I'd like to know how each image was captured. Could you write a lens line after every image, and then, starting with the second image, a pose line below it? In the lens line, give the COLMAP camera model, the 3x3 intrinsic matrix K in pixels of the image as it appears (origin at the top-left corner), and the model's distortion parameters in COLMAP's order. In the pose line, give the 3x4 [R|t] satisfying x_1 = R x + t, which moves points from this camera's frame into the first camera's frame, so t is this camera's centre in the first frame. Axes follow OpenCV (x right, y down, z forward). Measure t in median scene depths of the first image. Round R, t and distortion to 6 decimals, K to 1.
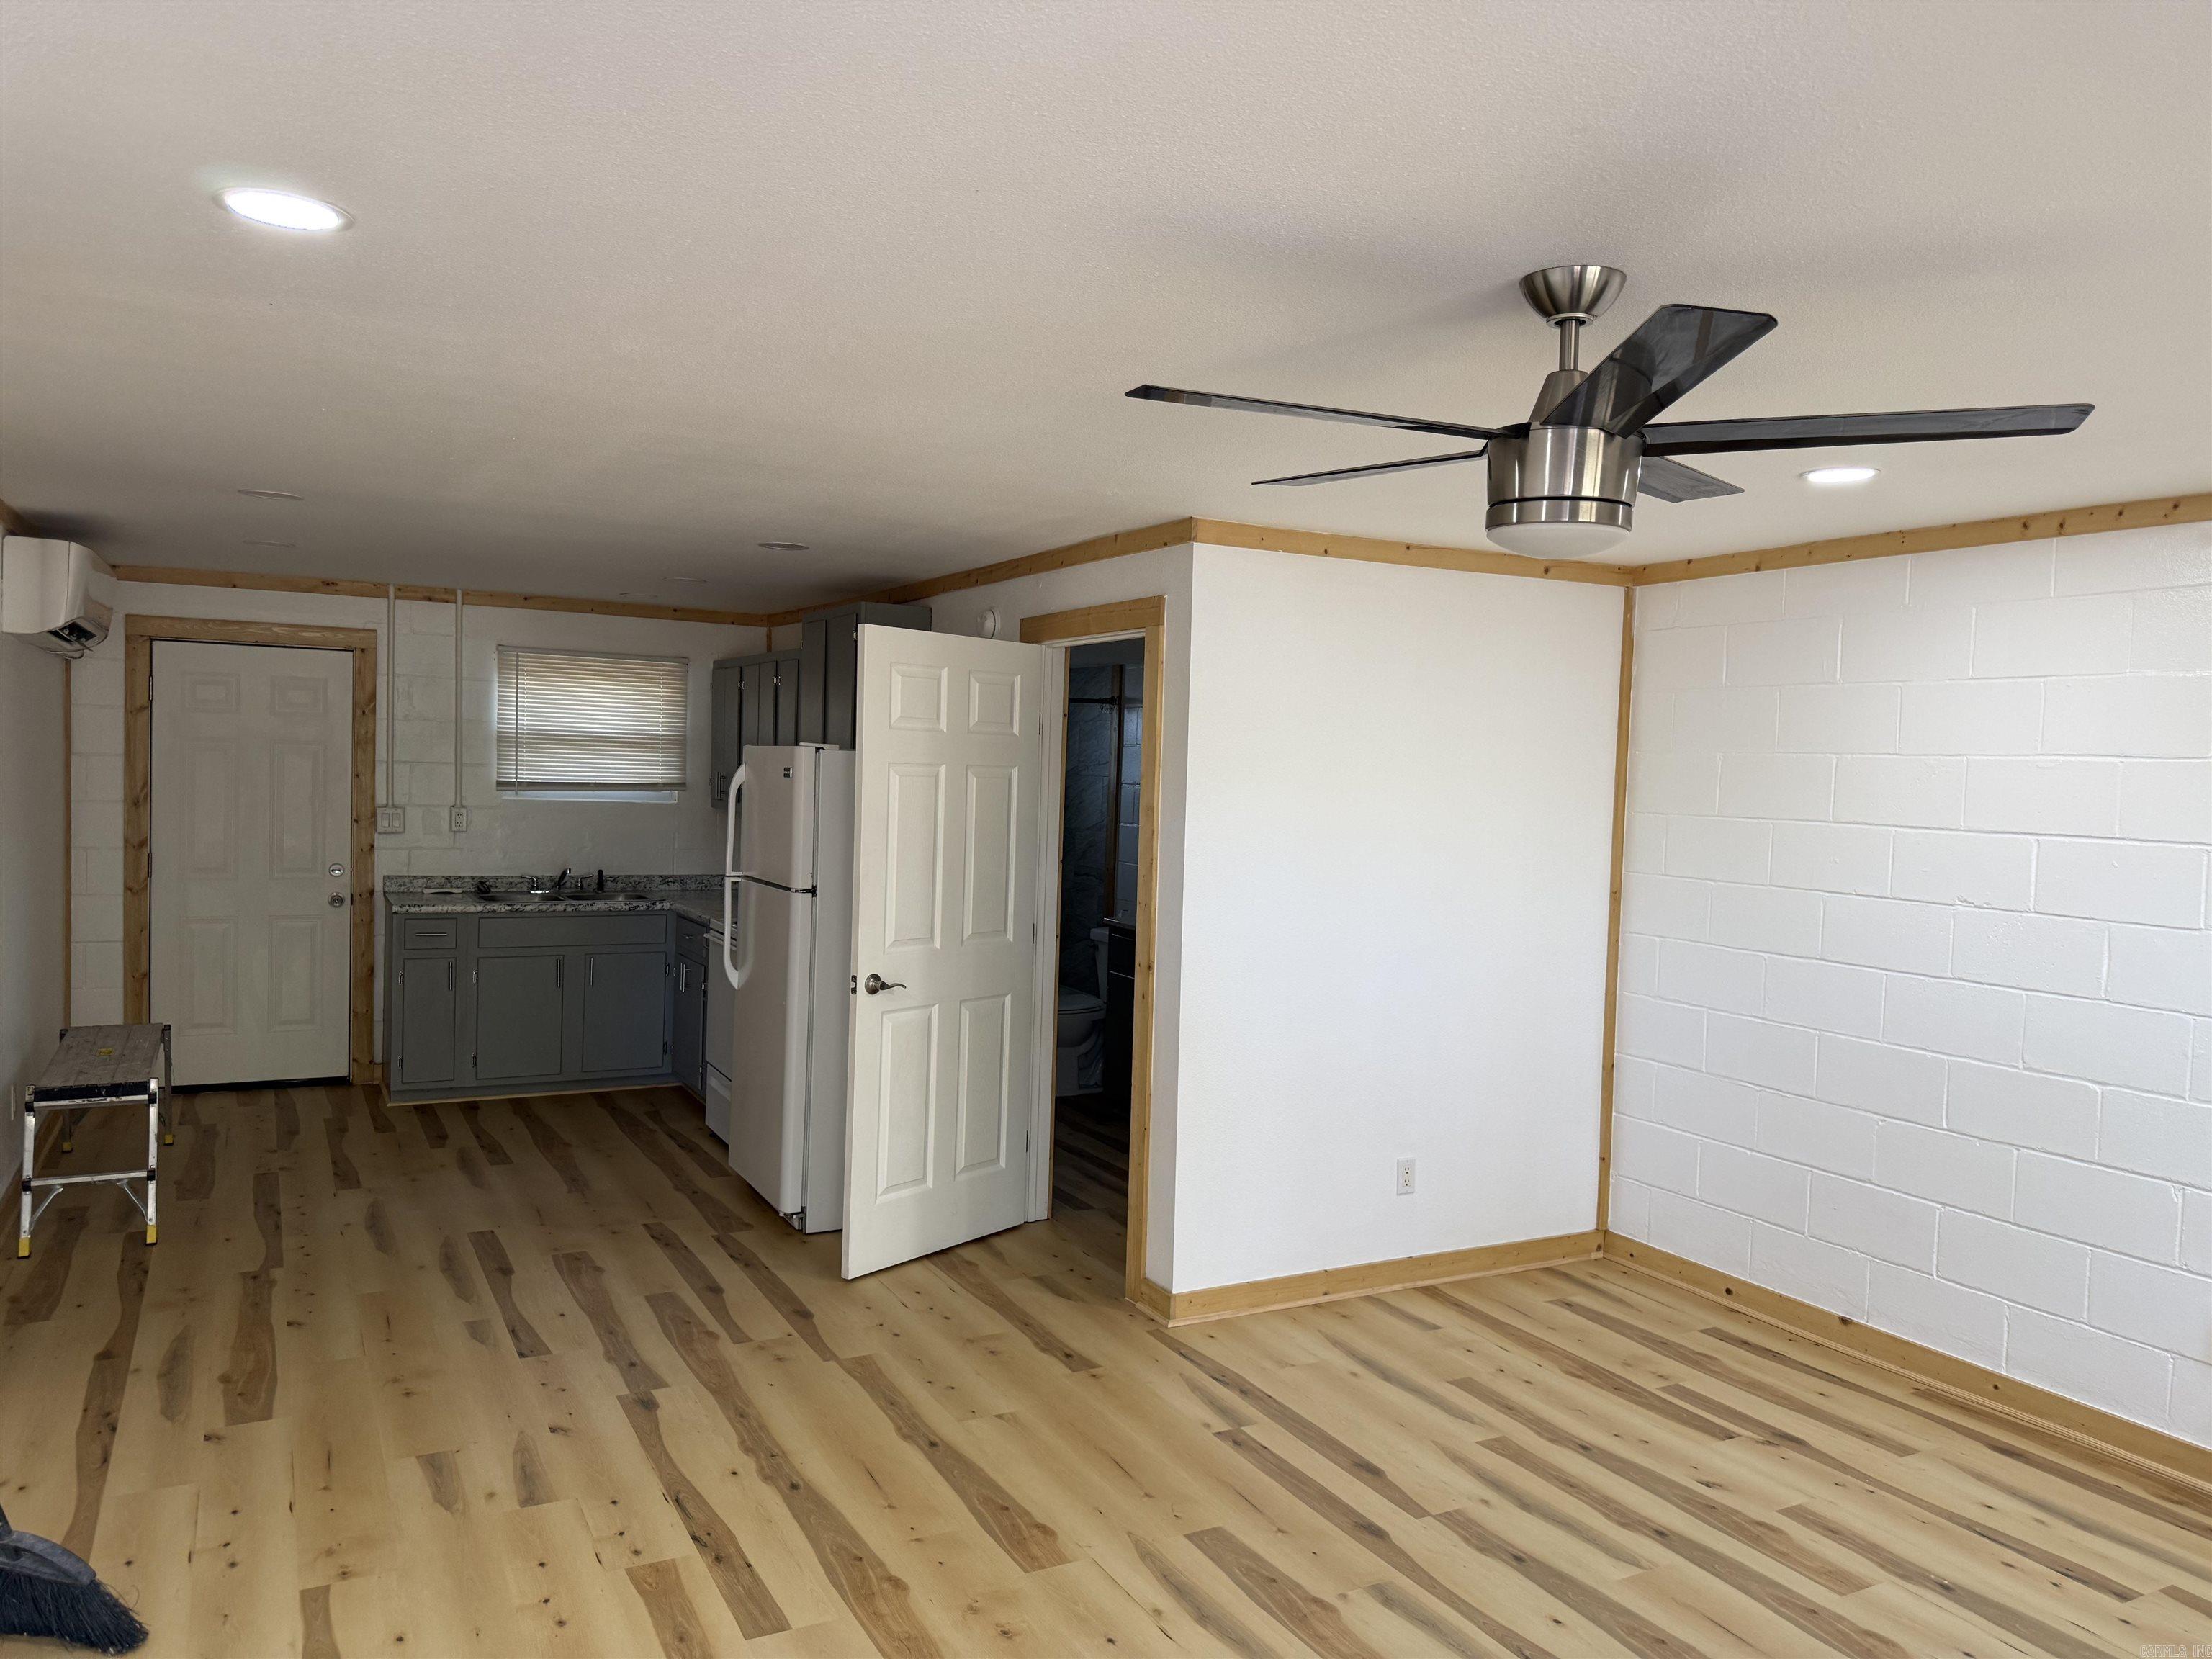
lens RADIAL K [[1572.8, 0, 1106.0], [0, 1572.8, 829.5], [0, 0, 1]] dist [0.080118, -0.098843]
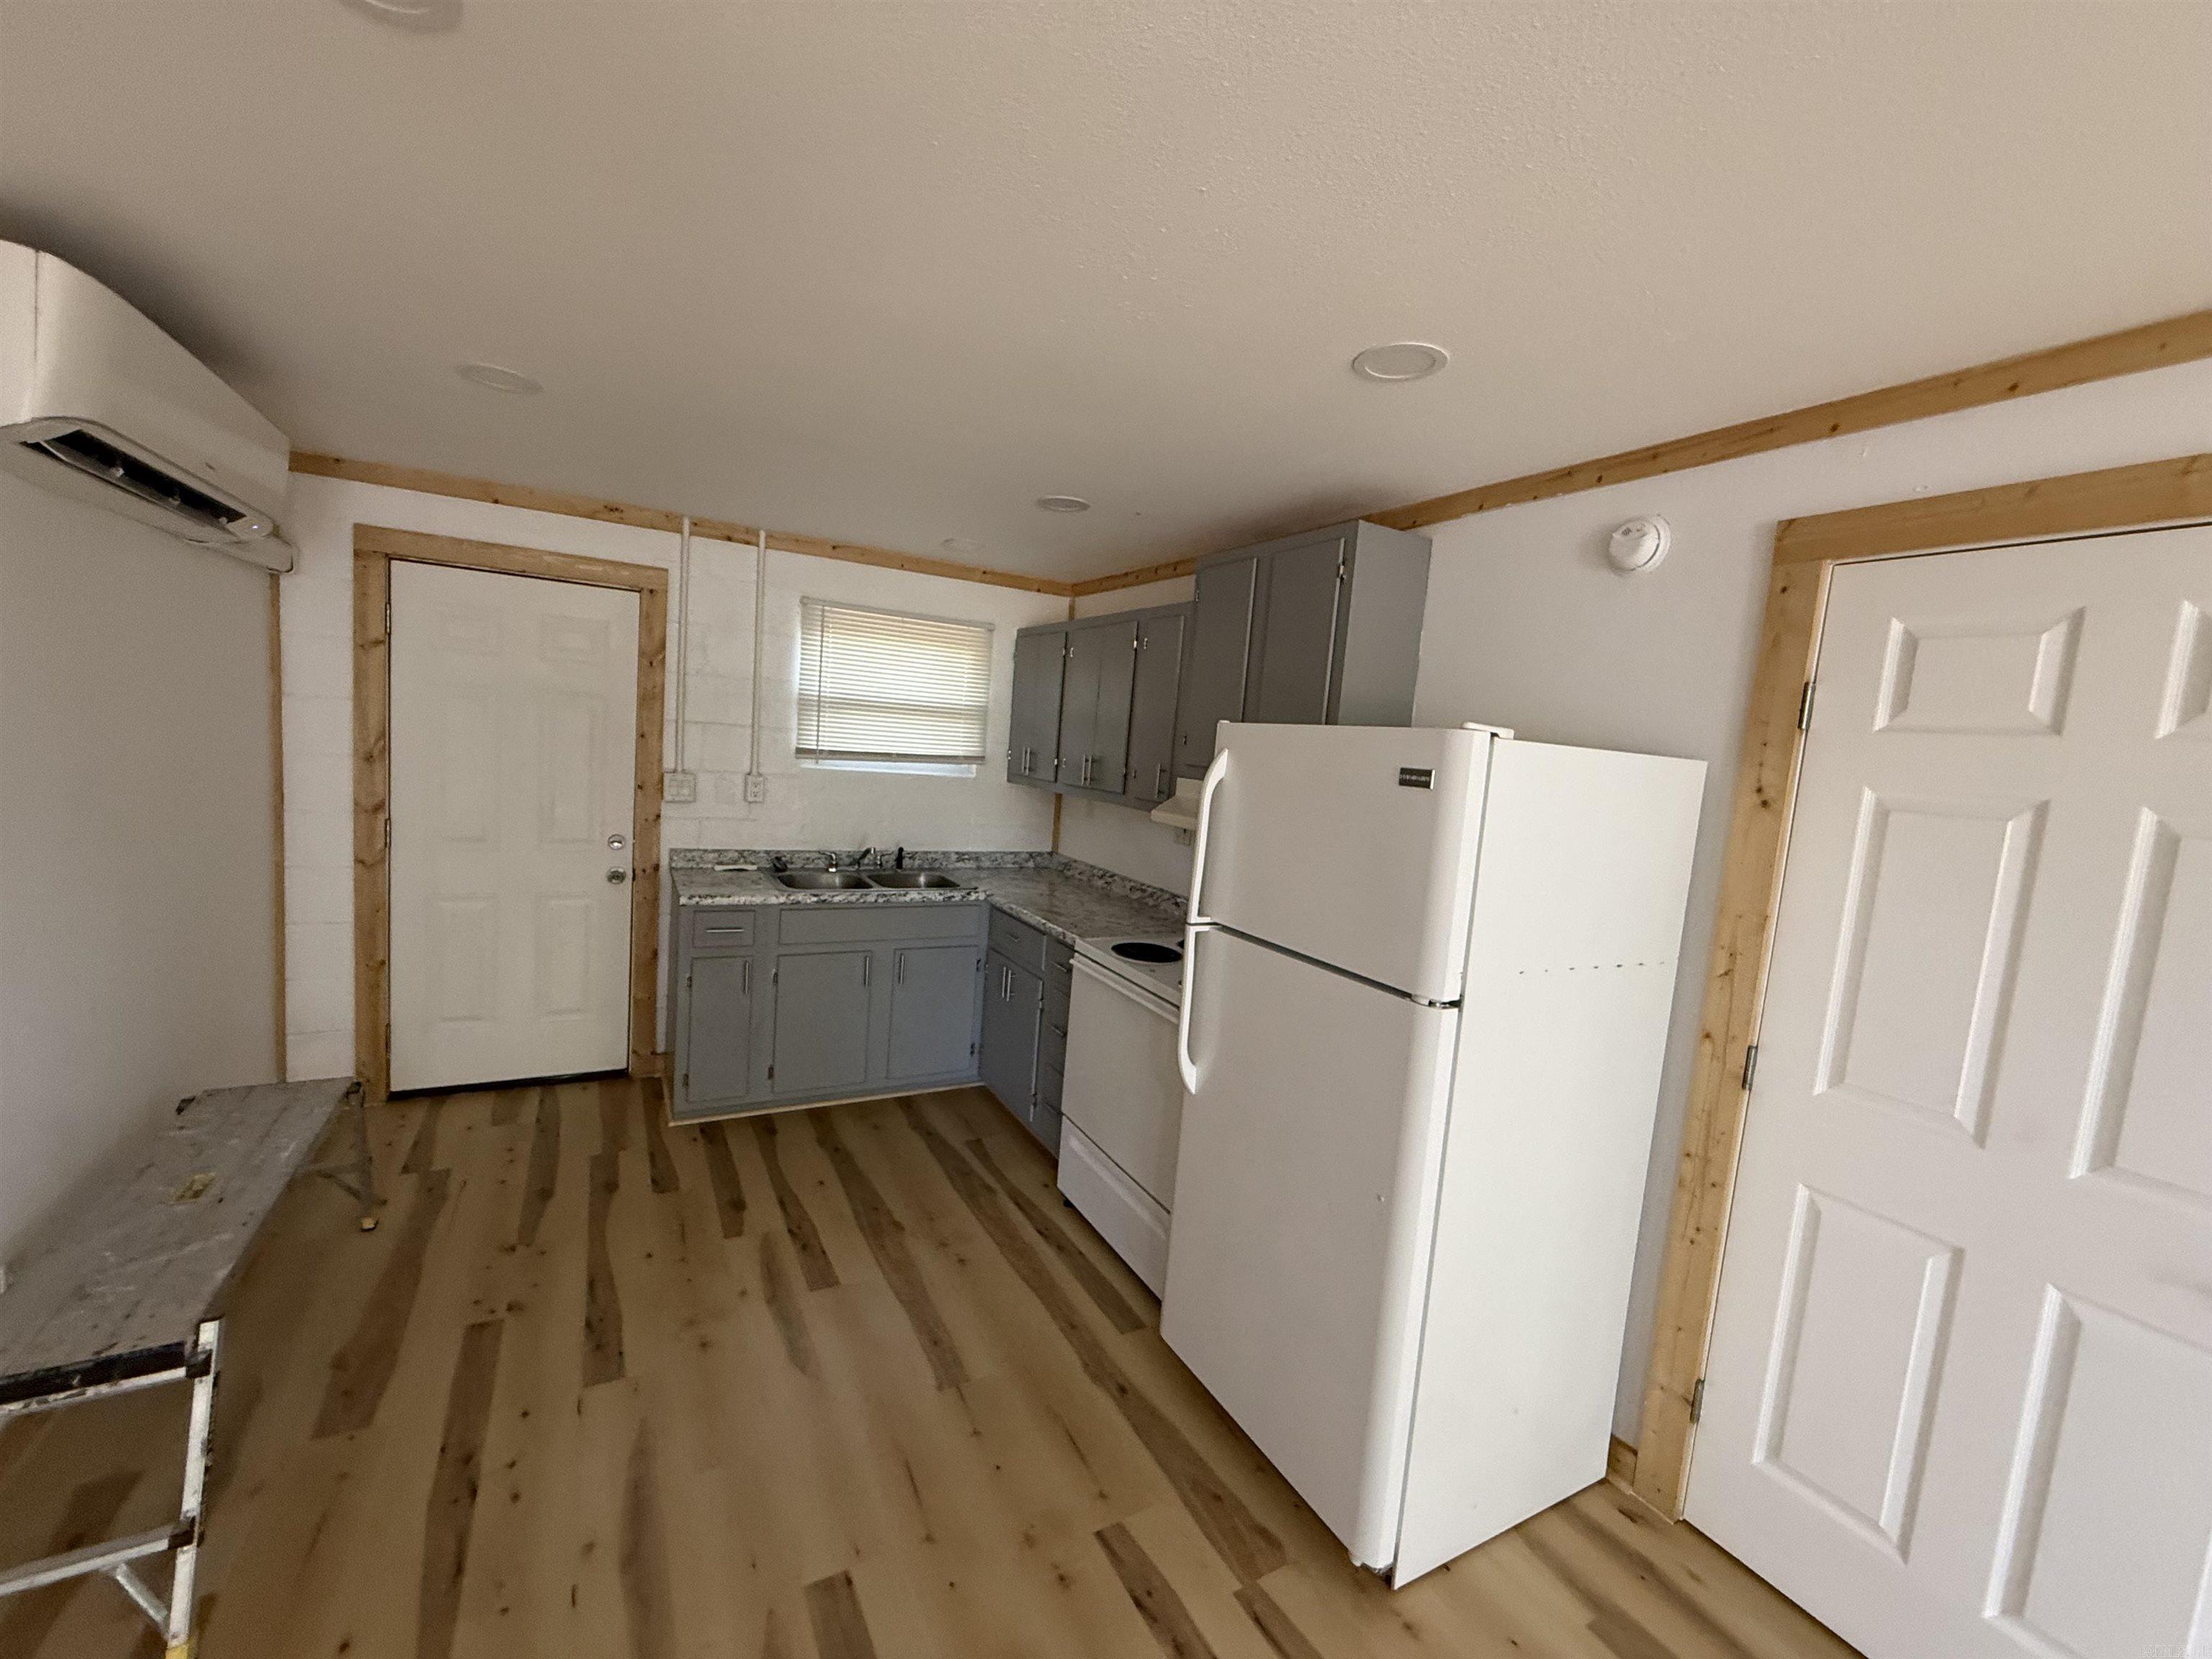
lens RADIAL K [[899.8, 0, 1110.9], [0, 899.8, 824.4], [0, 0, 1]] dist [0.003501, -0.000055]
pose [[0.998697, 0.043978, 0.025871, -0.318924], [-0.045301, 0.997566, 0.053001, -0.033021], [-0.023477, -0.054104, 0.998259, 0.709169]]
